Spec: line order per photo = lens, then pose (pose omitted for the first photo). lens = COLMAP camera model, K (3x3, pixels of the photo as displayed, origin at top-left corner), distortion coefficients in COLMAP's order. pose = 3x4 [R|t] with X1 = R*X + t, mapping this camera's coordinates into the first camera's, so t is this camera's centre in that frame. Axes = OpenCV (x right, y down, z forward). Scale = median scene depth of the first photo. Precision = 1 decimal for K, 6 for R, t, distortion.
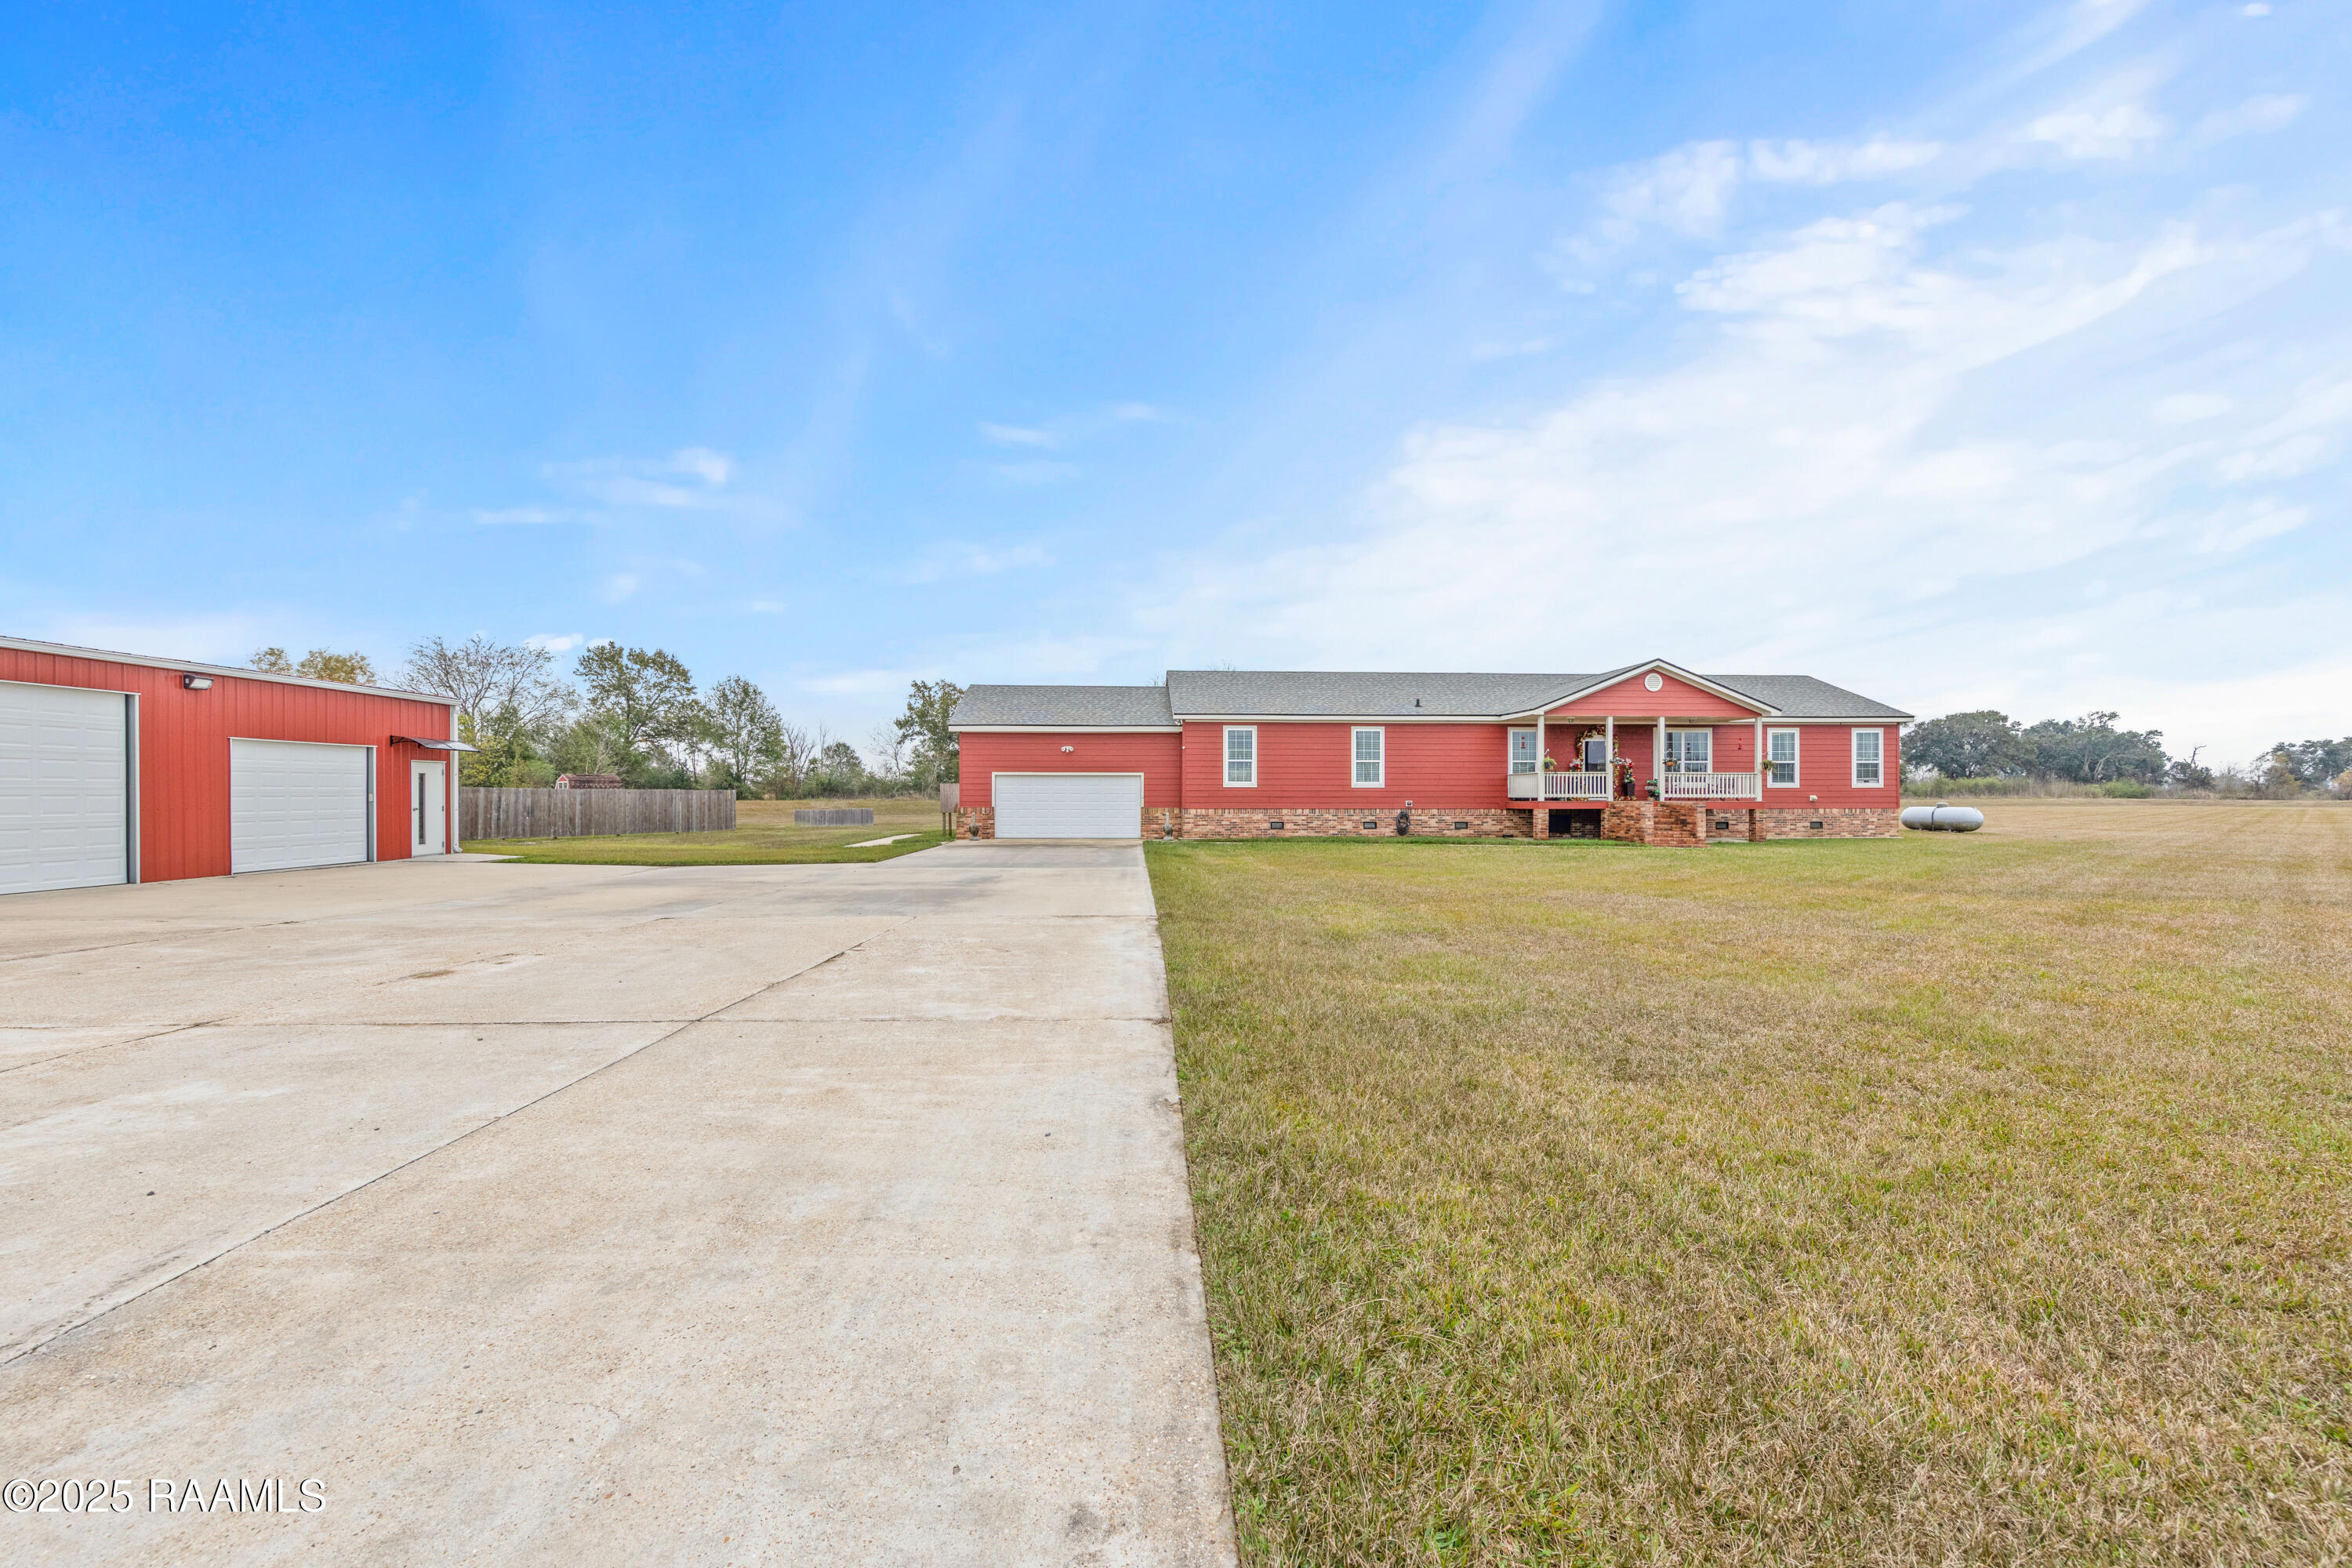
lens RADIAL K [[913.7, 0, 1173.1], [0, 913.7, 793.5], [0, 0, 1]] dist [0.000386, -0.000132]
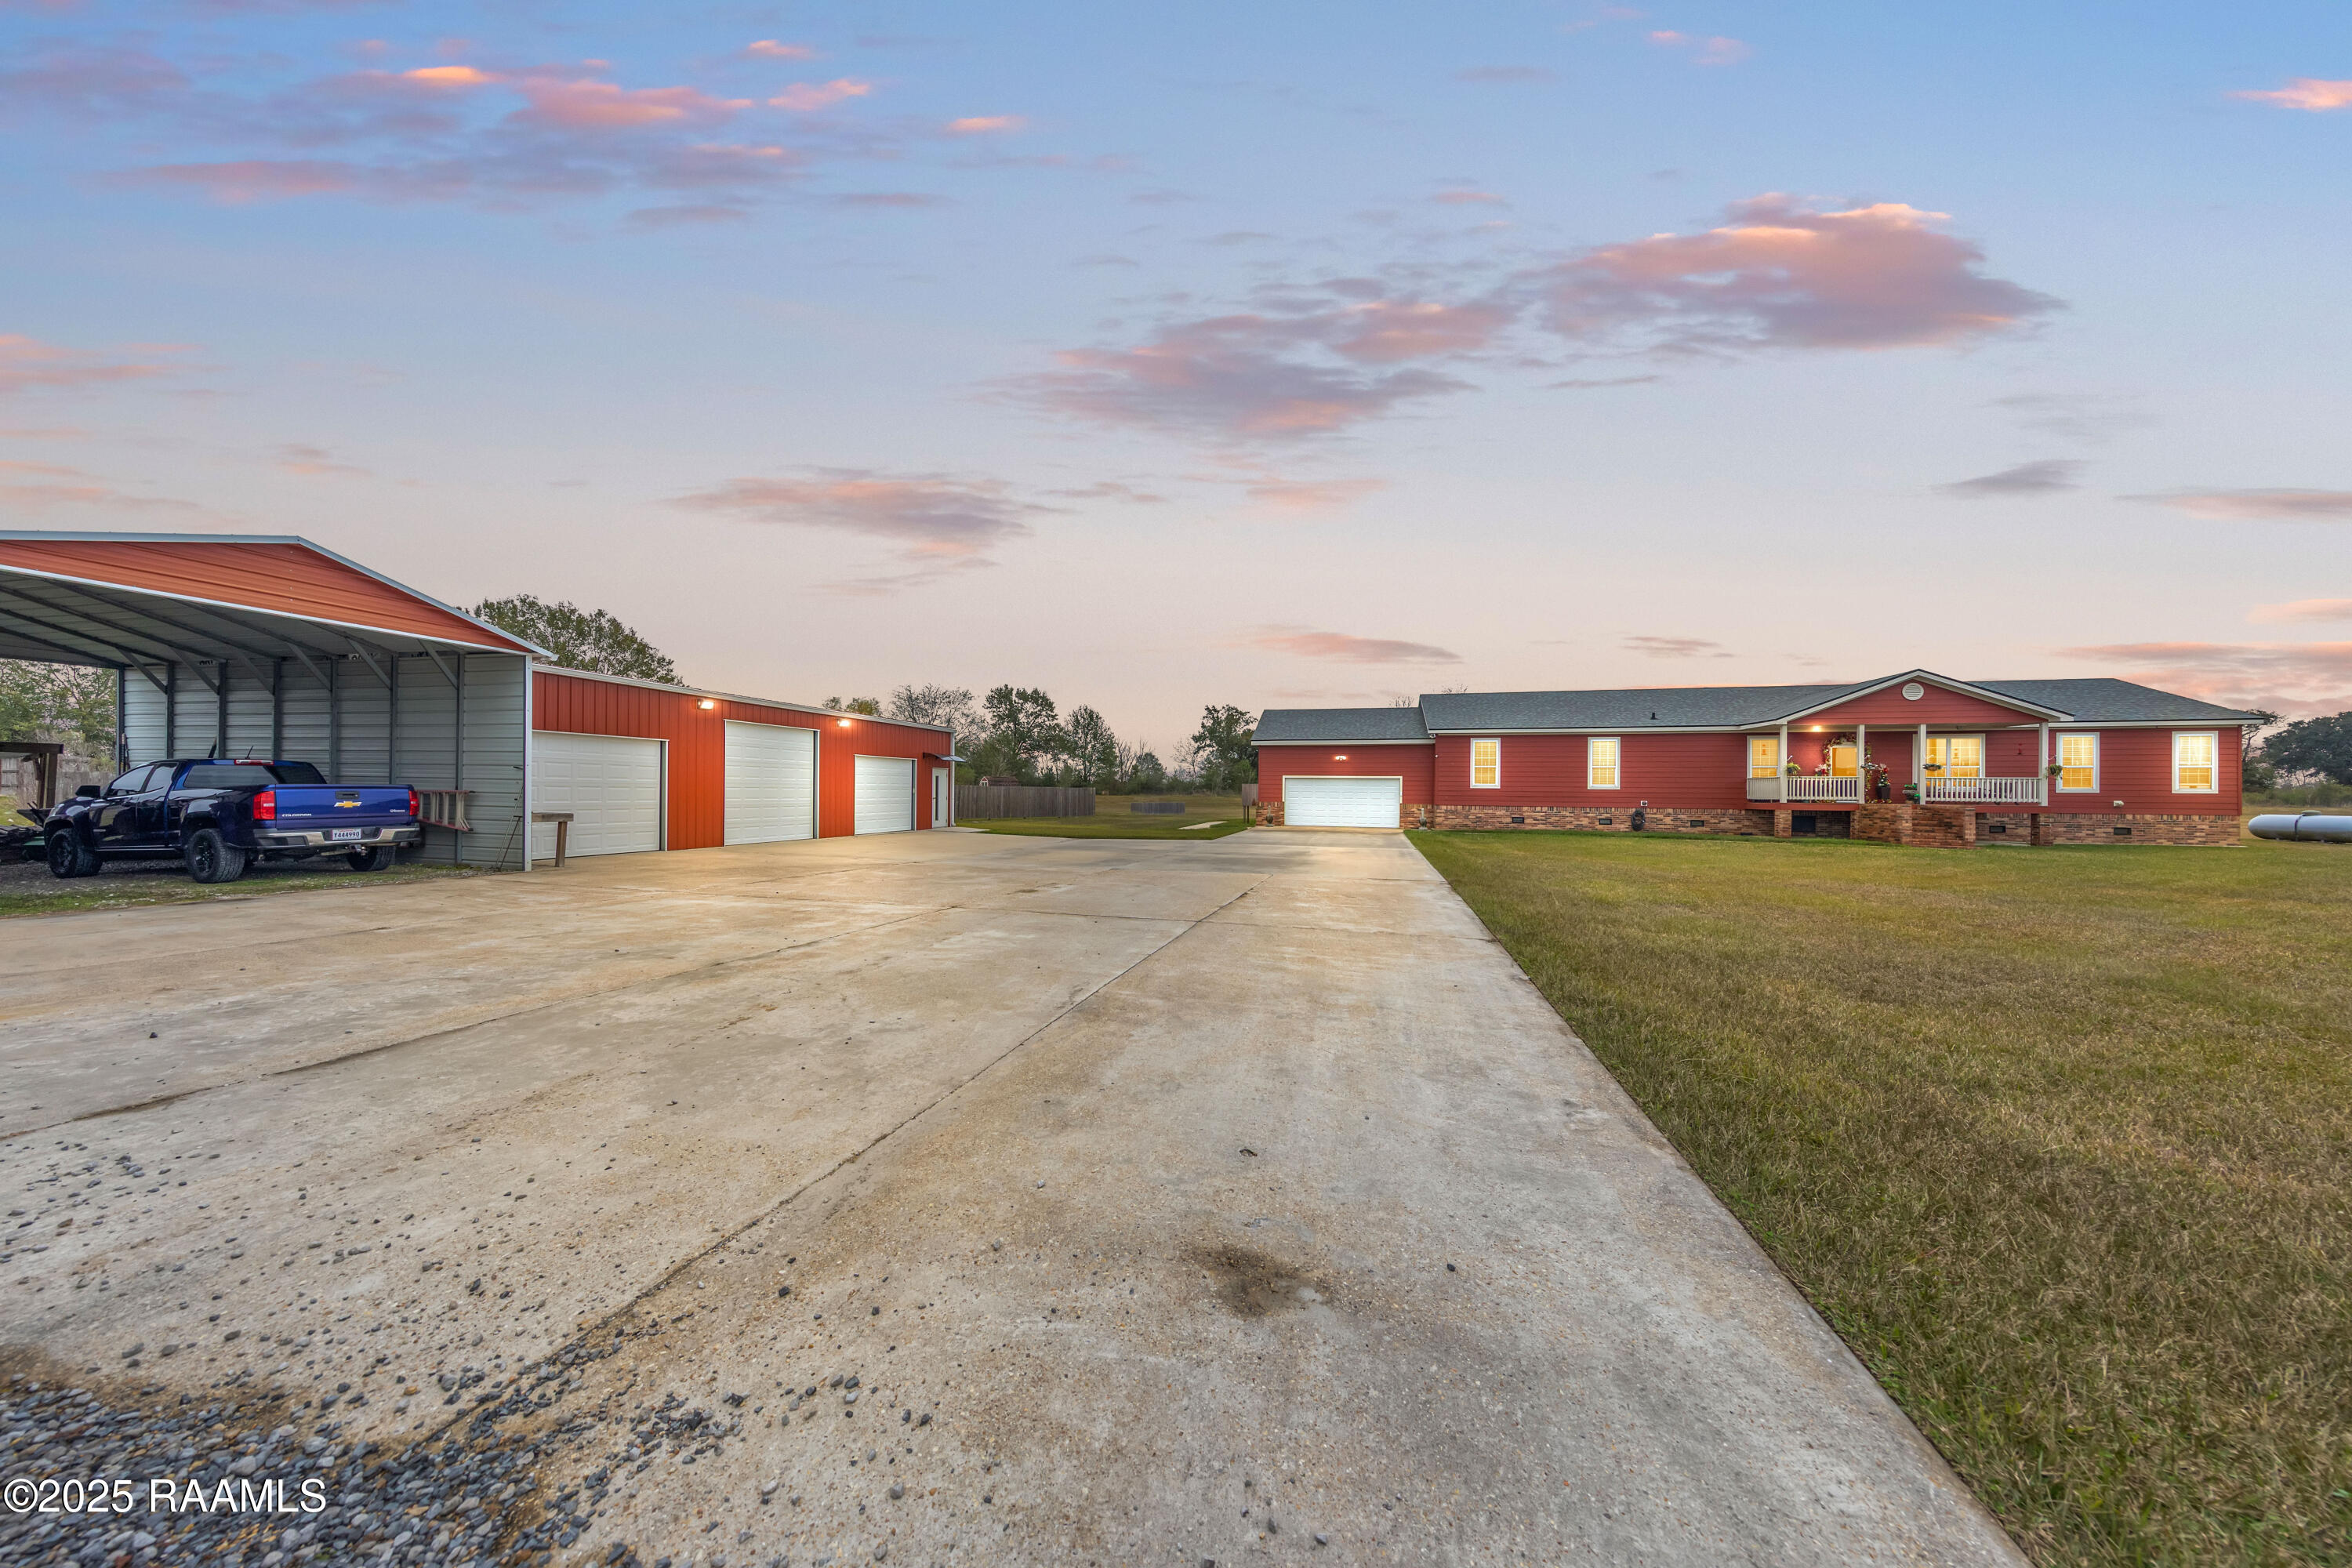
lens RADIAL K [[733.6, 0, 1169.4], [0, 733.6, 789.6], [0, 0, 1]] dist [0.001002, -0.000038]
pose [[0.952282, 0.007697, -0.305122, -0.029862], [-0.008838, 0.999958, -0.002358, 0.000965], [0.305091, 0.004943, 0.952310, -0.064035]]
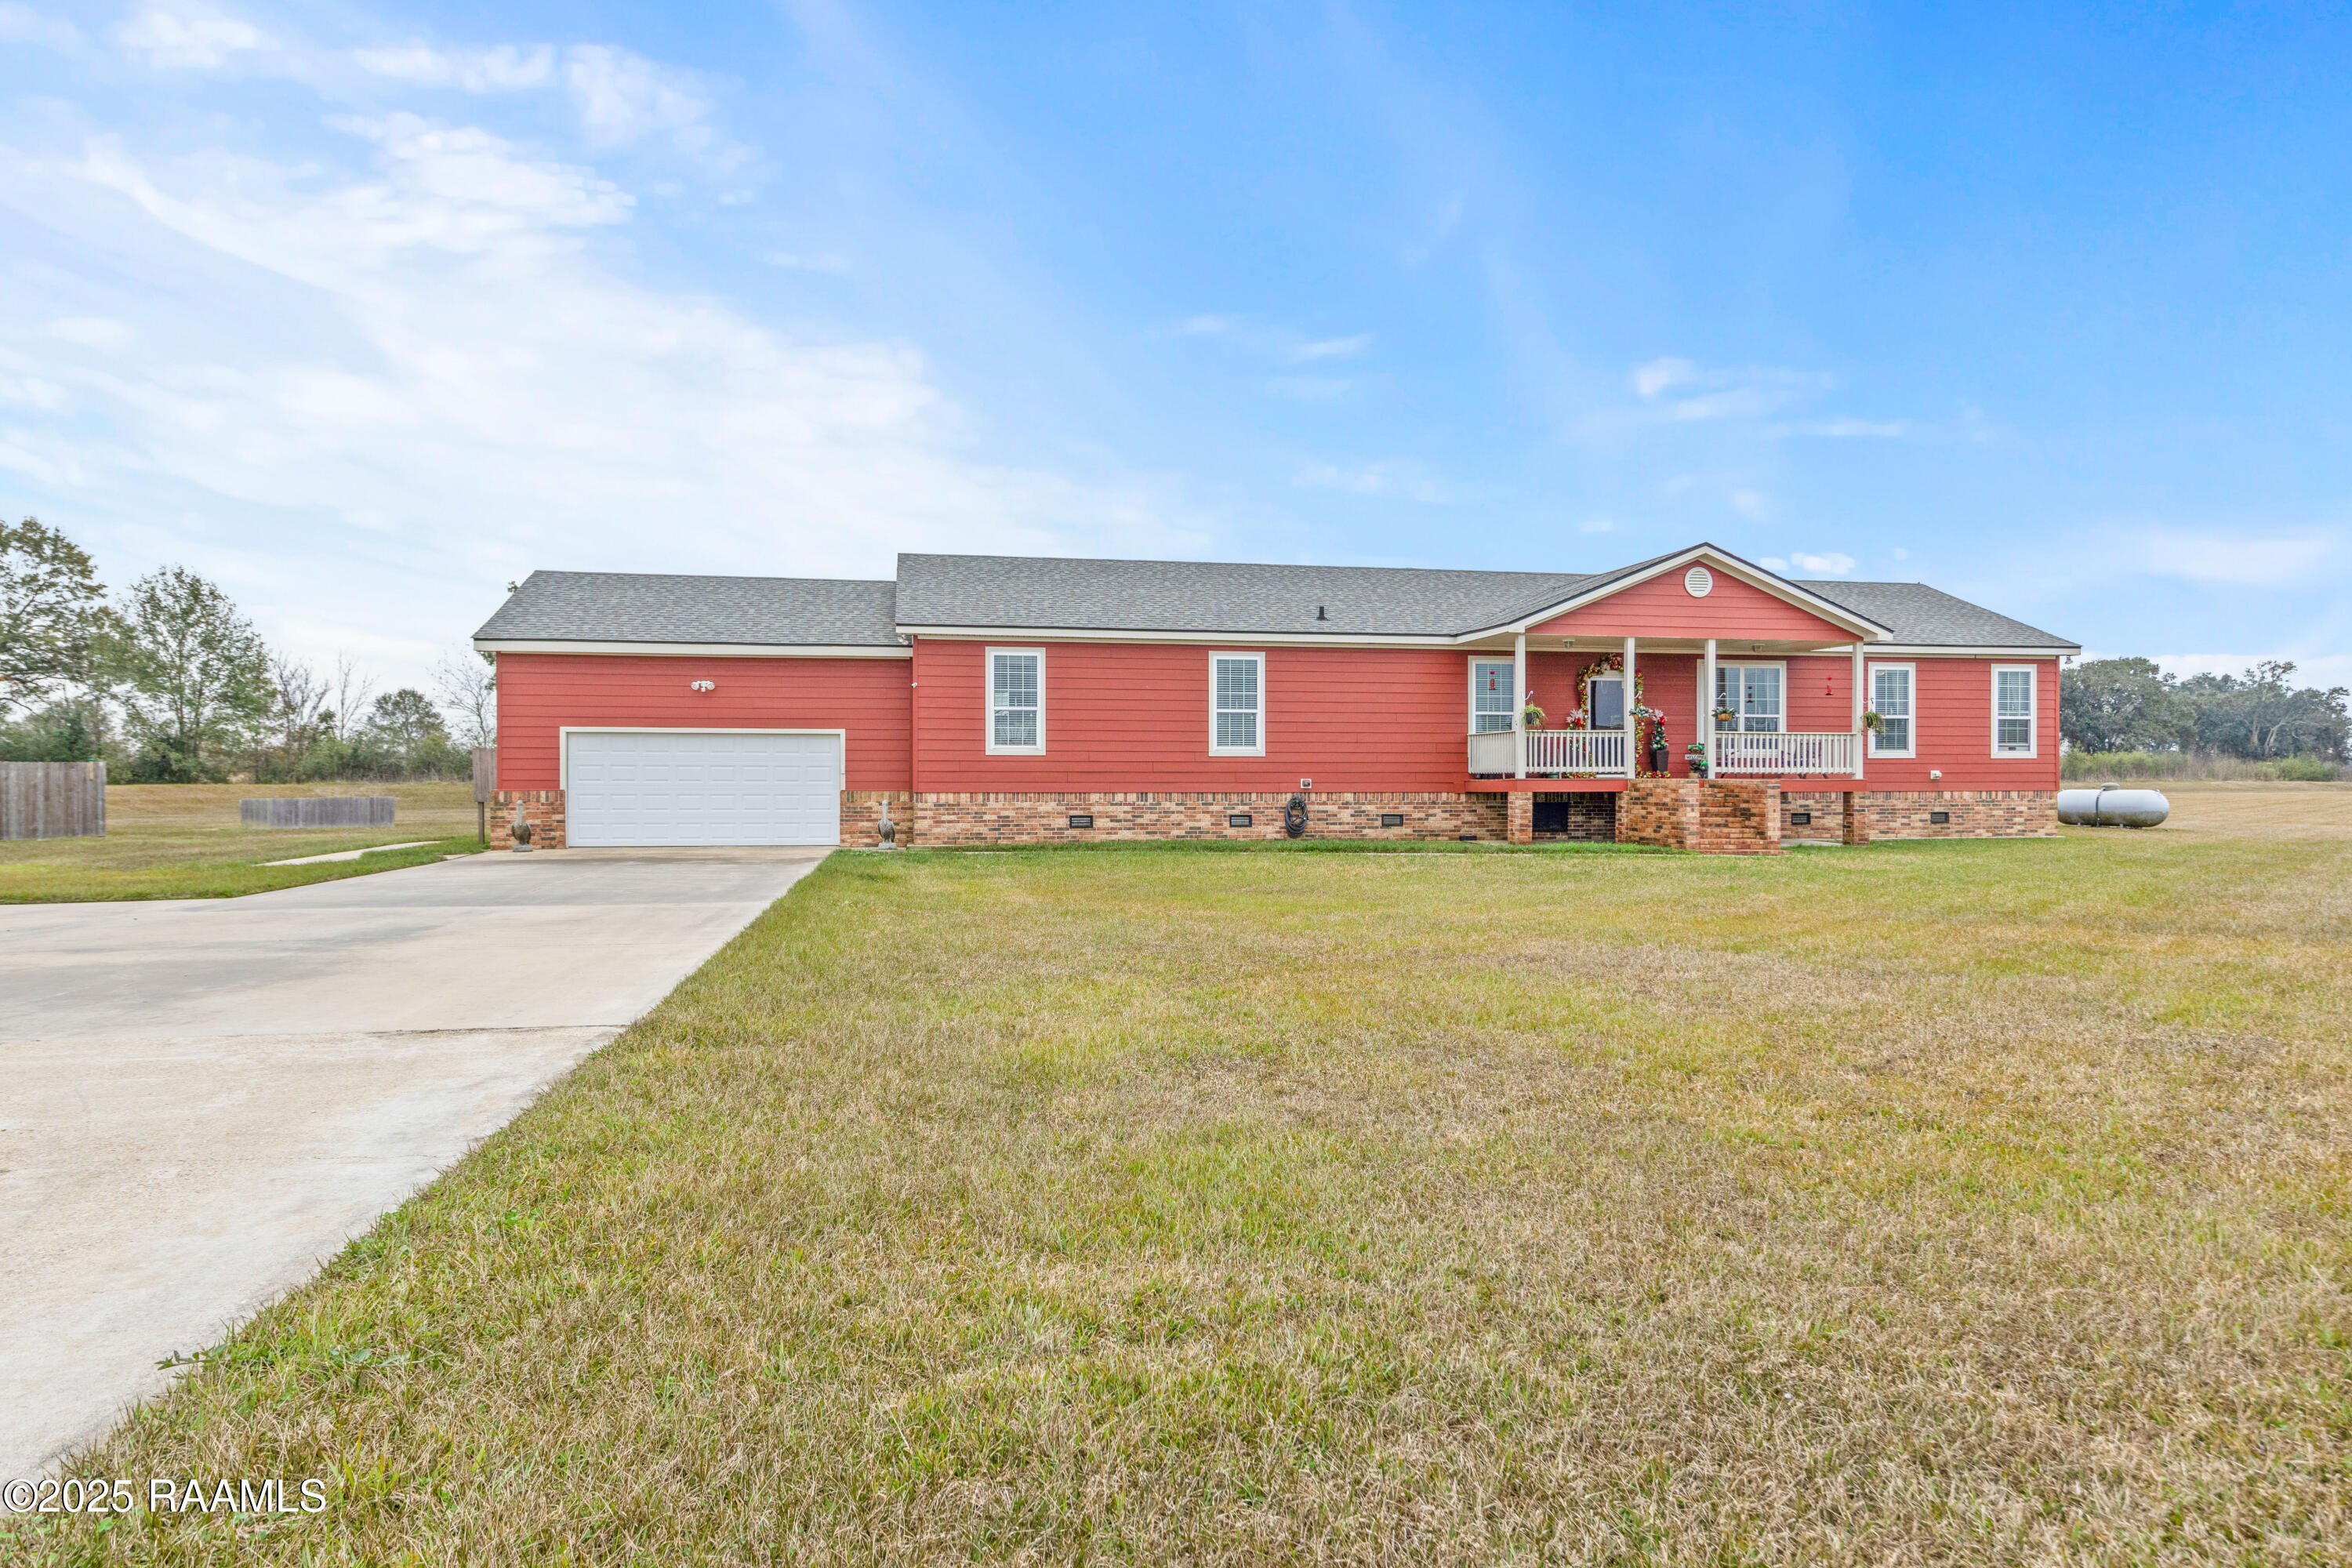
lens RADIAL K [[1403.3, 0, 1176.0], [0, 1403.3, 784.0], [0, 0, 1]] dist [-0.004564, 0.000275]
pose [[0.990867, -0.000682, 0.134842, 0.054394], [-0.000038, 0.999986, 0.005337, 0.006421], [-0.134844, -0.005294, 0.990853, 0.118627]]
